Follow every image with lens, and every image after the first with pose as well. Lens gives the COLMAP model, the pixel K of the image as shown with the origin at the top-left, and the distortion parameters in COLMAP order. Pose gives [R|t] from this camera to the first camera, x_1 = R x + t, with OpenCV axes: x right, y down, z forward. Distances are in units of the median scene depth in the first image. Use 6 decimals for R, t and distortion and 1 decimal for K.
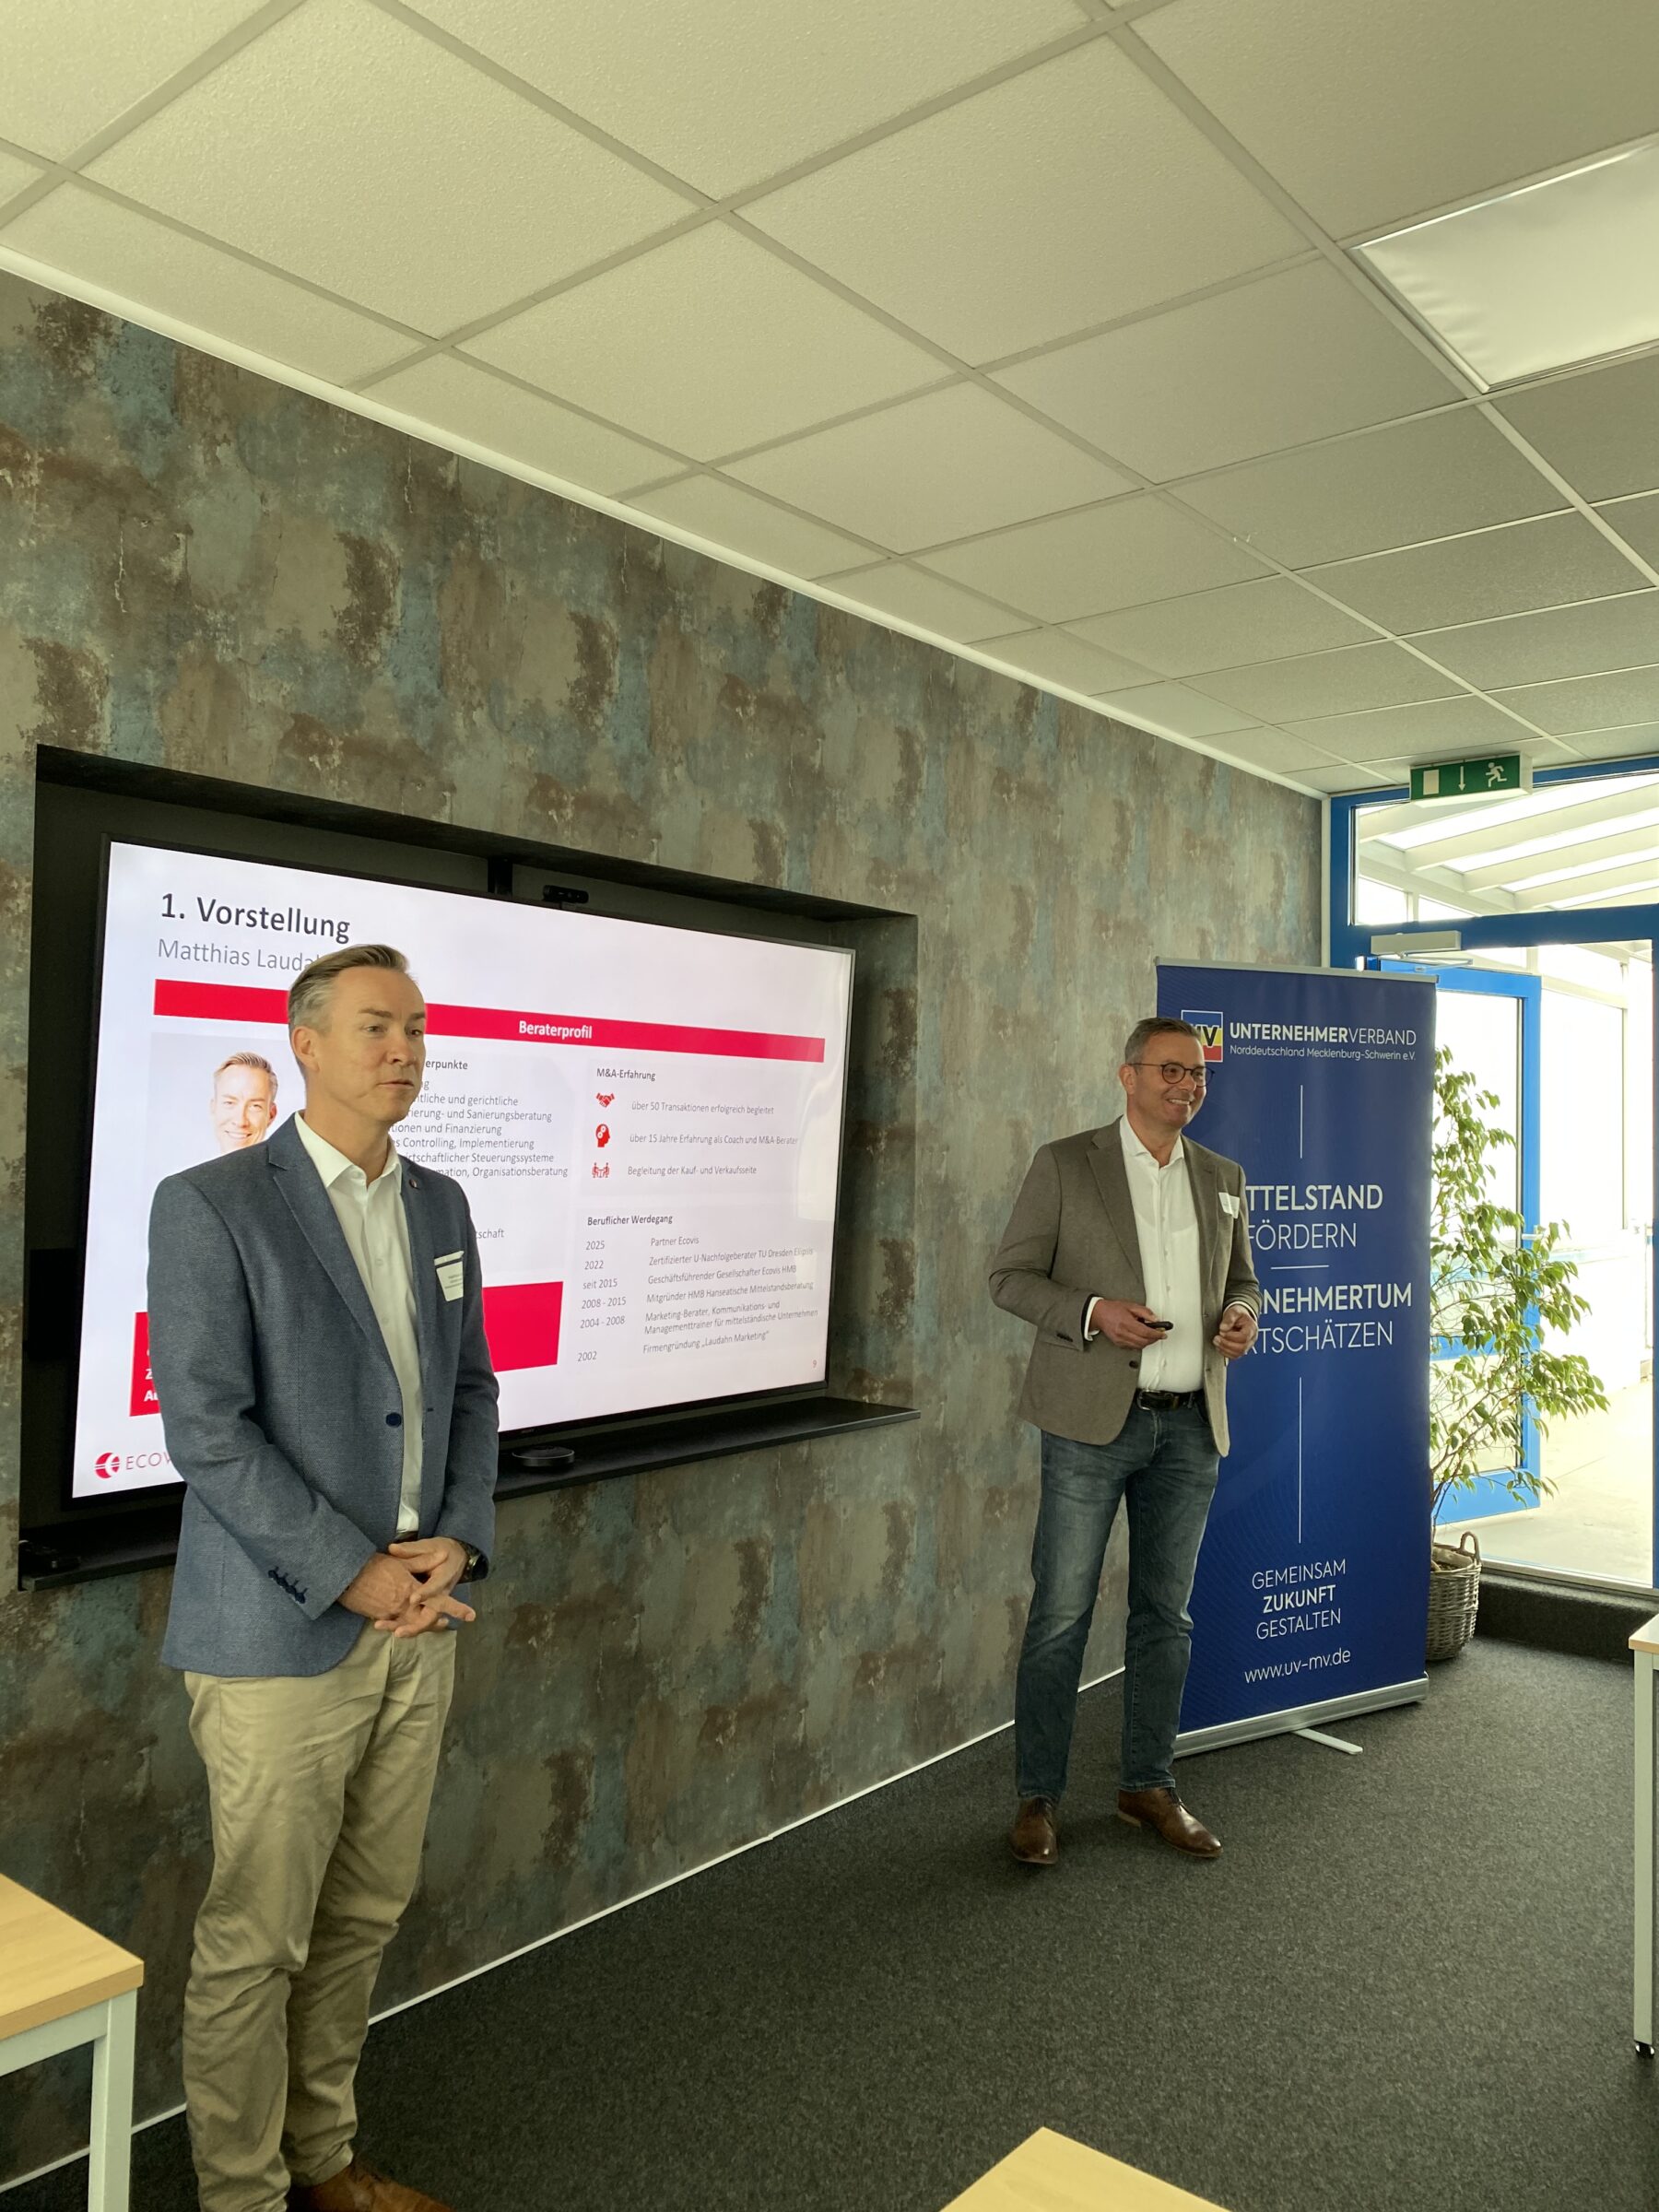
lens RADIAL K [[1691.7, 0, 820.0], [0, 1691.7, 1100.0], [0, 0, 1]] dist [0.048342, -0.053560]
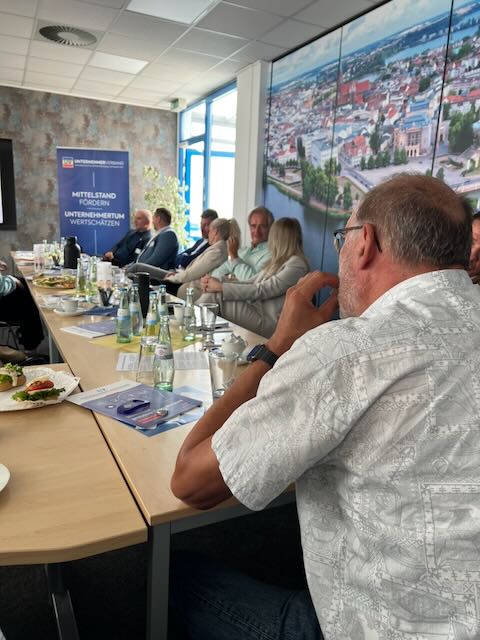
lens RADIAL K [[481.8, 0, 242.0], [0, 481.8, 325.9], [0, 0, 1]] dist [0.019786, -0.013179]
pose [[0.911907, 0.118398, -0.392948, 1.614738], [-0.024666, 0.971562, 0.235497, 0.106097], [0.409655, -0.205059, 0.888894, -0.272752]]
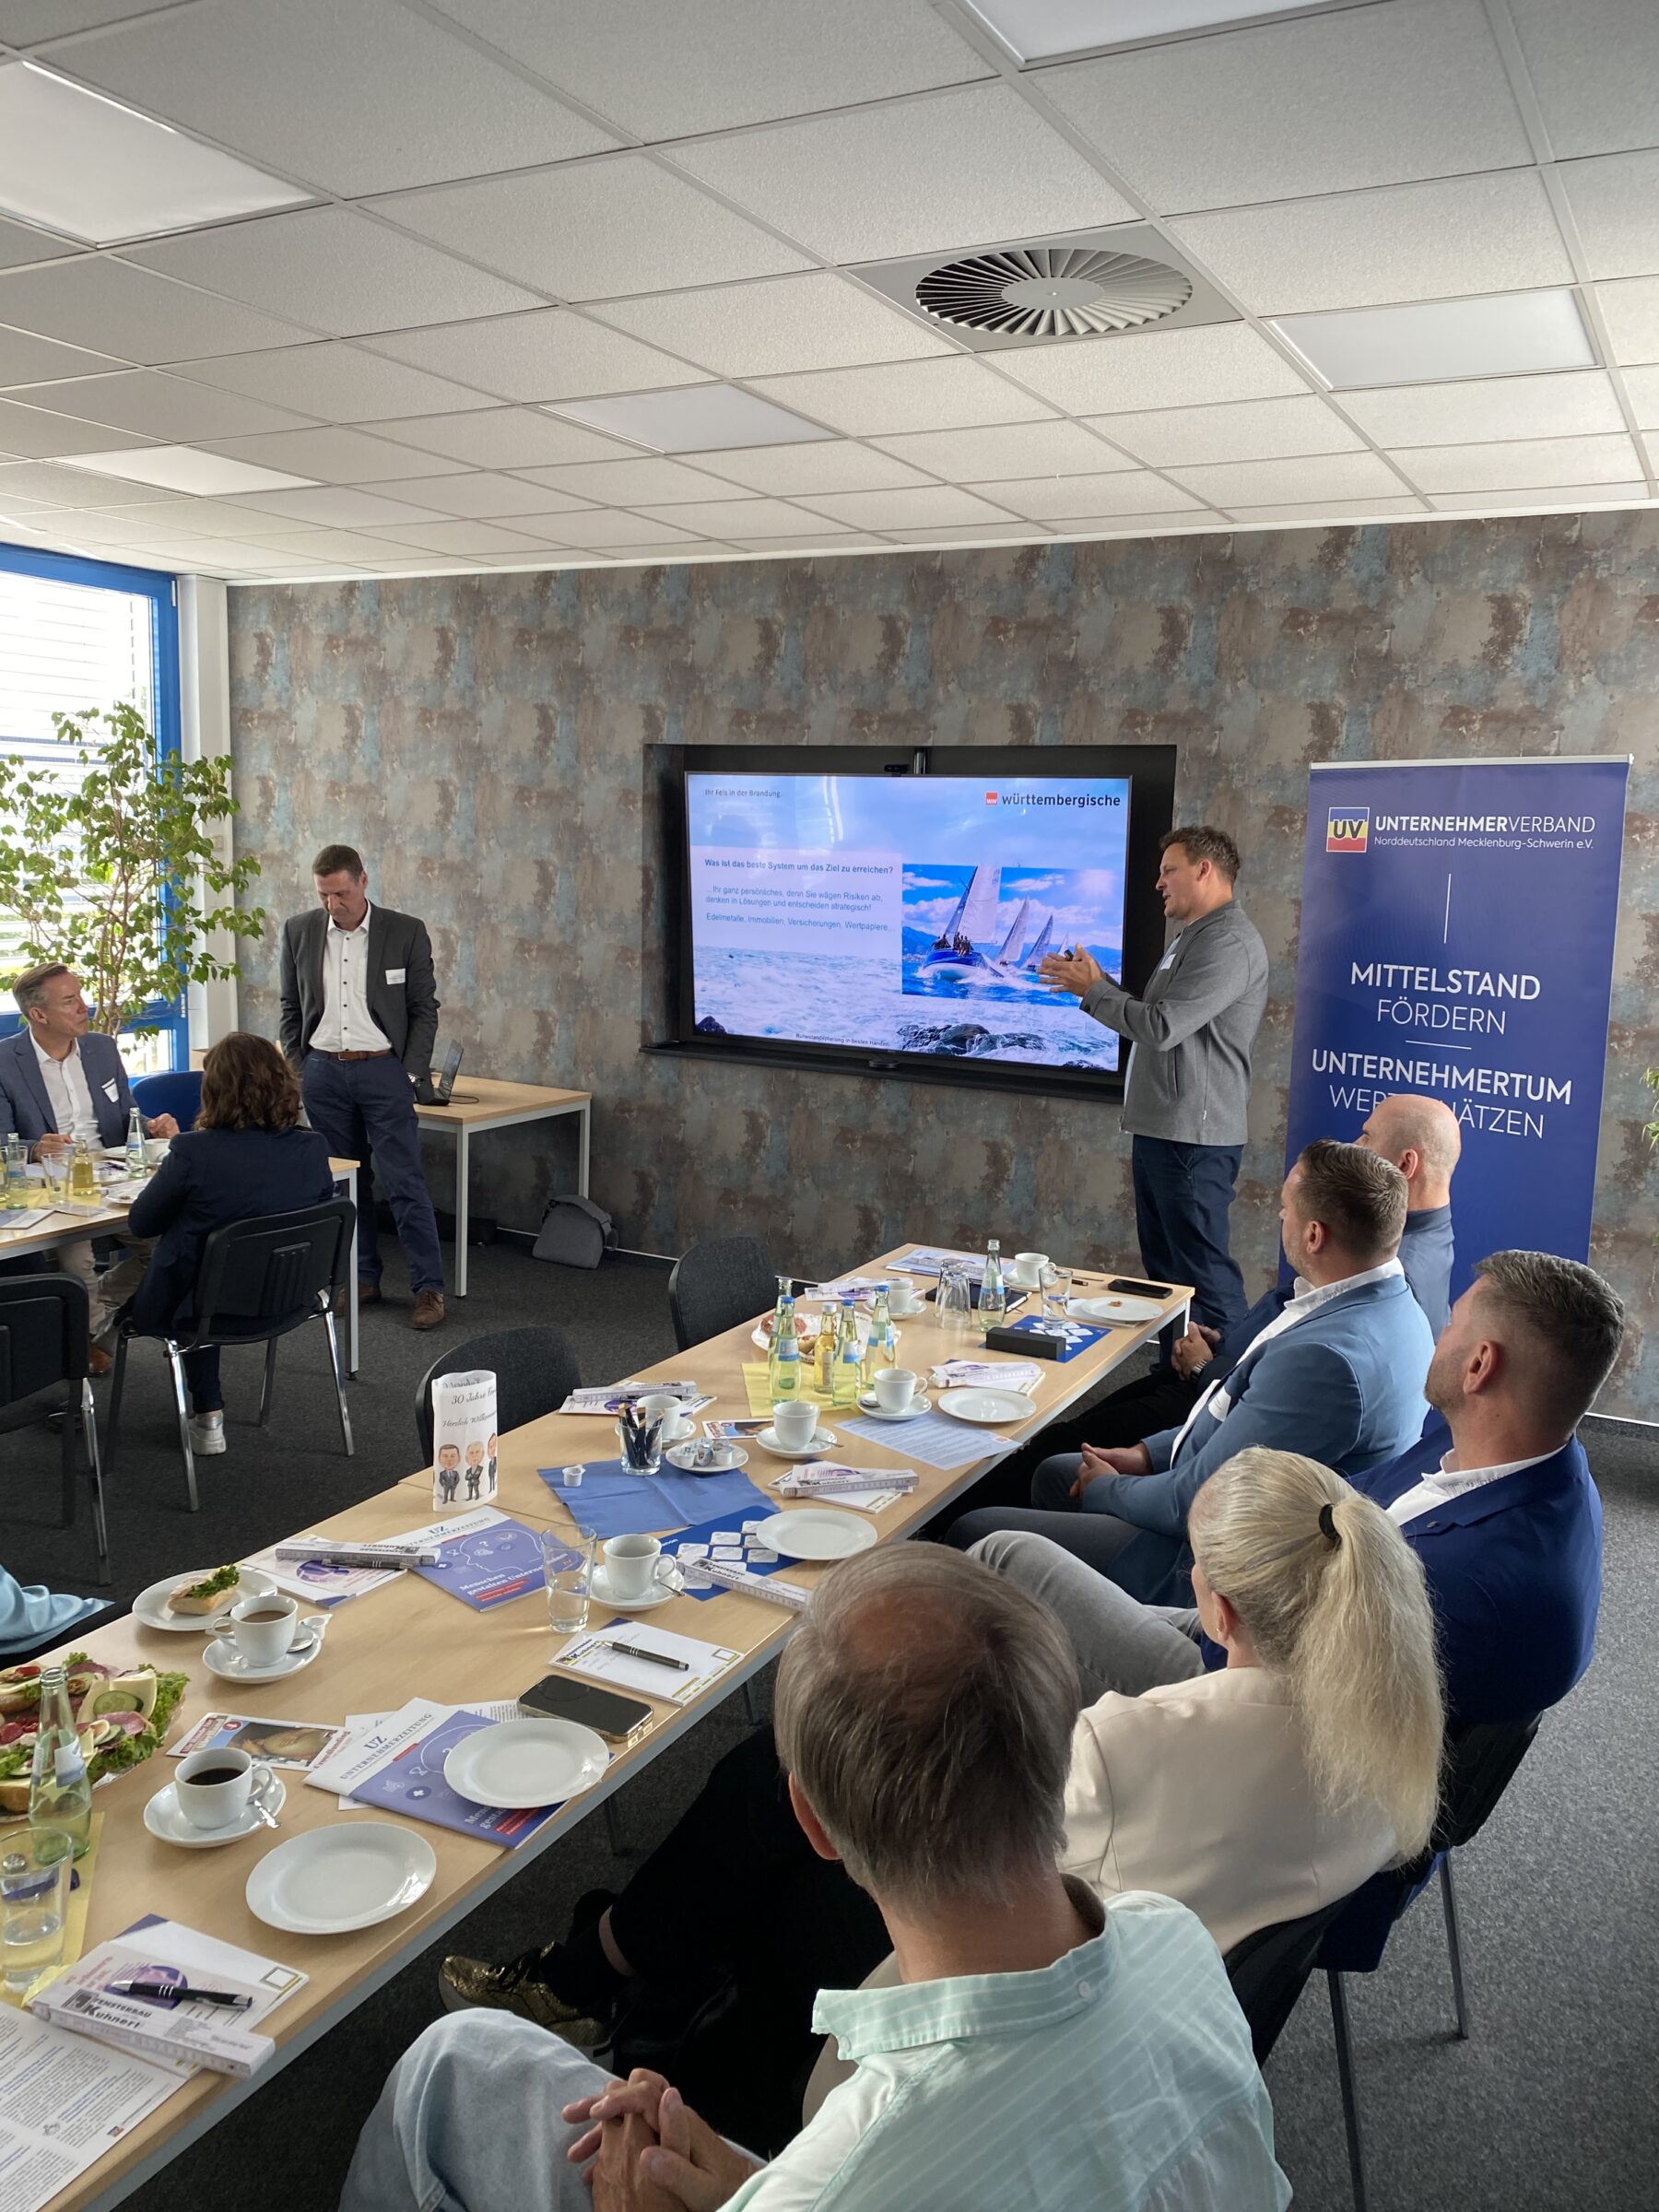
lens RADIAL K [[1691.7, 0, 843.3], [0, 1691.7, 1100.0], [0, 0, 1]] dist [0.048342, -0.053560]
pose [[0.194700, 0.145929, -0.969947, 1.519278], [0.000240, 0.988864, 0.148824, -0.032870], [0.980863, -0.029209, 0.192496, 0.511797]]
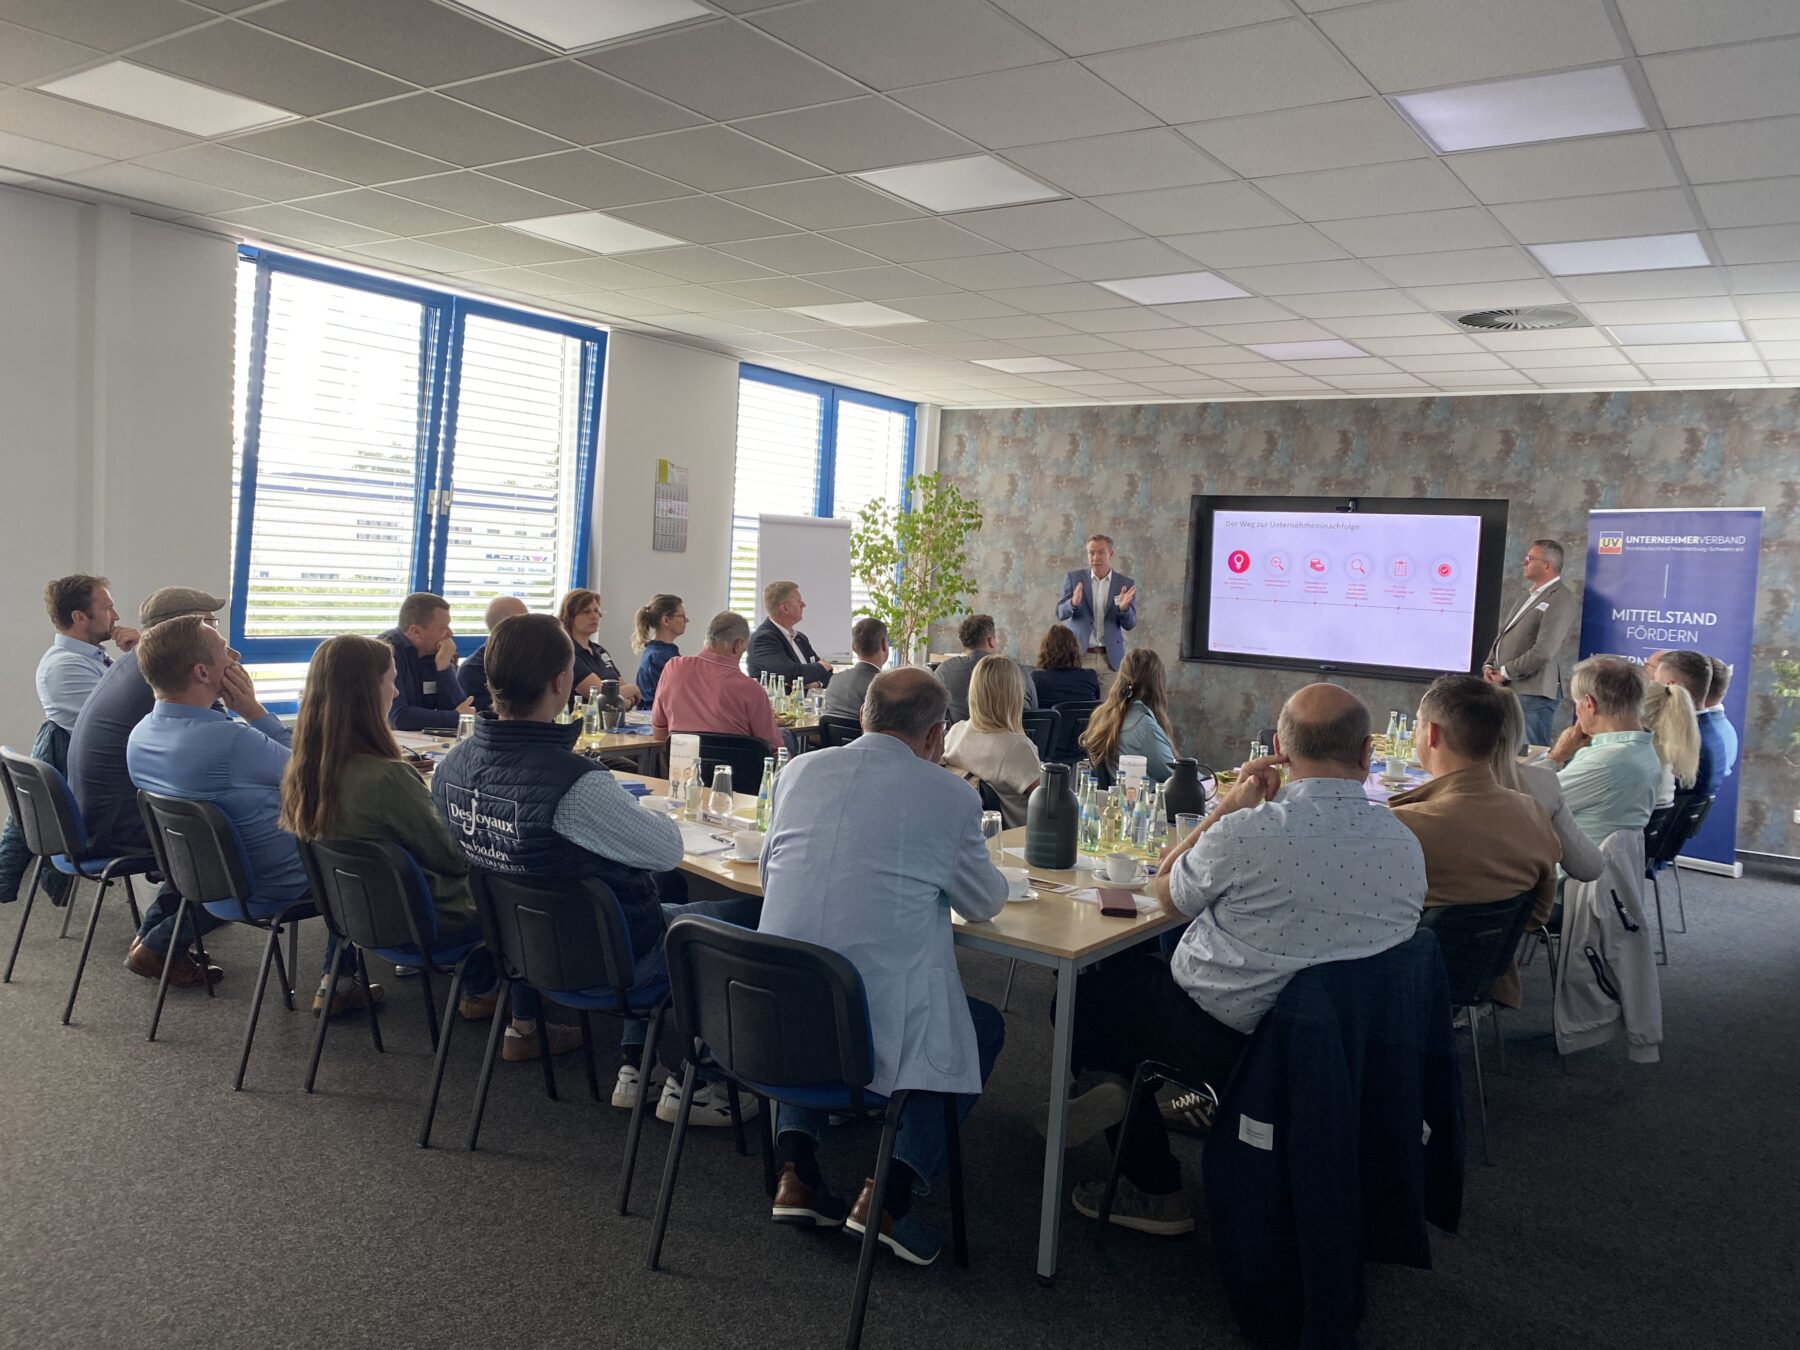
lens RADIAL K [[1376.6, 0, 892.8], [0, 1376.6, 672.3], [0, 0, 1]] dist [0.048342, -0.053560]
pose [[0.072837, 0.068412, -0.994995, 2.373972], [-0.025747, 0.997441, 0.066695, 0.043154], [0.997011, 0.020760, 0.074412, -0.119680]]
